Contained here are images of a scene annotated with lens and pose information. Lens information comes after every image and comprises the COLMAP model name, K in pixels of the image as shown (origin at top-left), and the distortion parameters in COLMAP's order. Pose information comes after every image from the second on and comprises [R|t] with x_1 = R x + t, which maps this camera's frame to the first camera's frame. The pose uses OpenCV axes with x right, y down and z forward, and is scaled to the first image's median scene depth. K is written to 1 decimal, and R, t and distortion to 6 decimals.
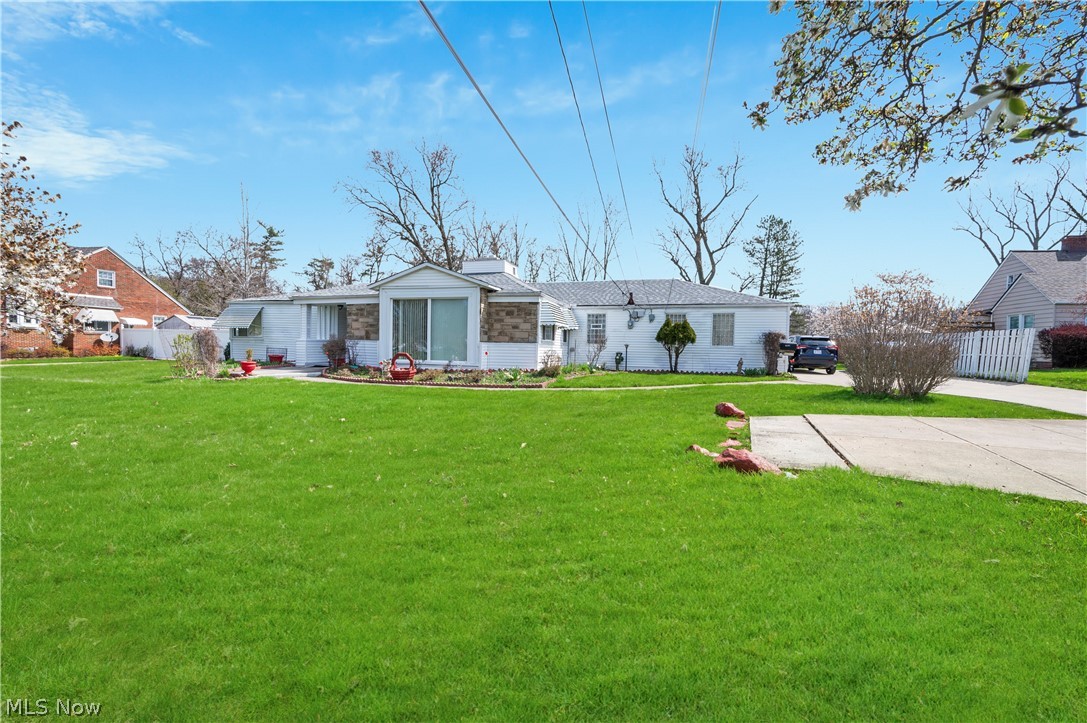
lens RADIAL K [[441.2, 0, 545.8], [0, 441.2, 354.5], [0, 0, 1]] dist [0.002594, 0.000095]
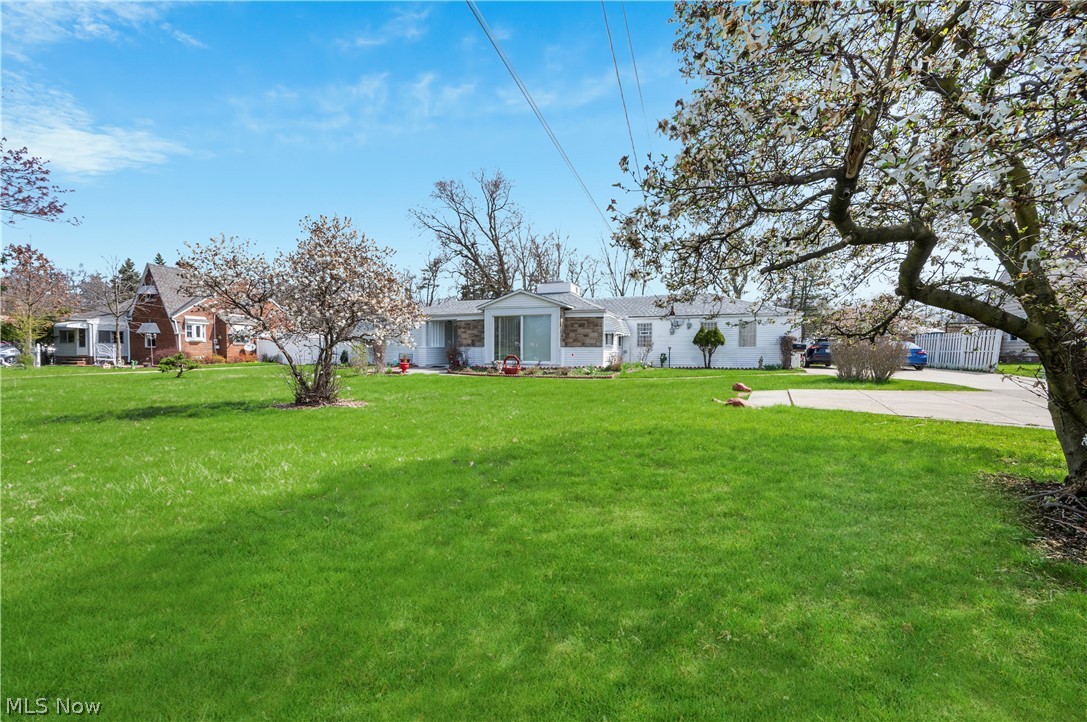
lens RADIAL K [[441.2, 0, 543.6], [0, 441.2, 357.8], [0, 0, 1]] dist [0.002594, 0.000095]
pose [[0.996615, -0.013192, -0.081139, -0.079808], [0.013106, 0.999913, -0.001599, 0.005725], [0.081153, 0.000530, 0.996701, -0.314825]]
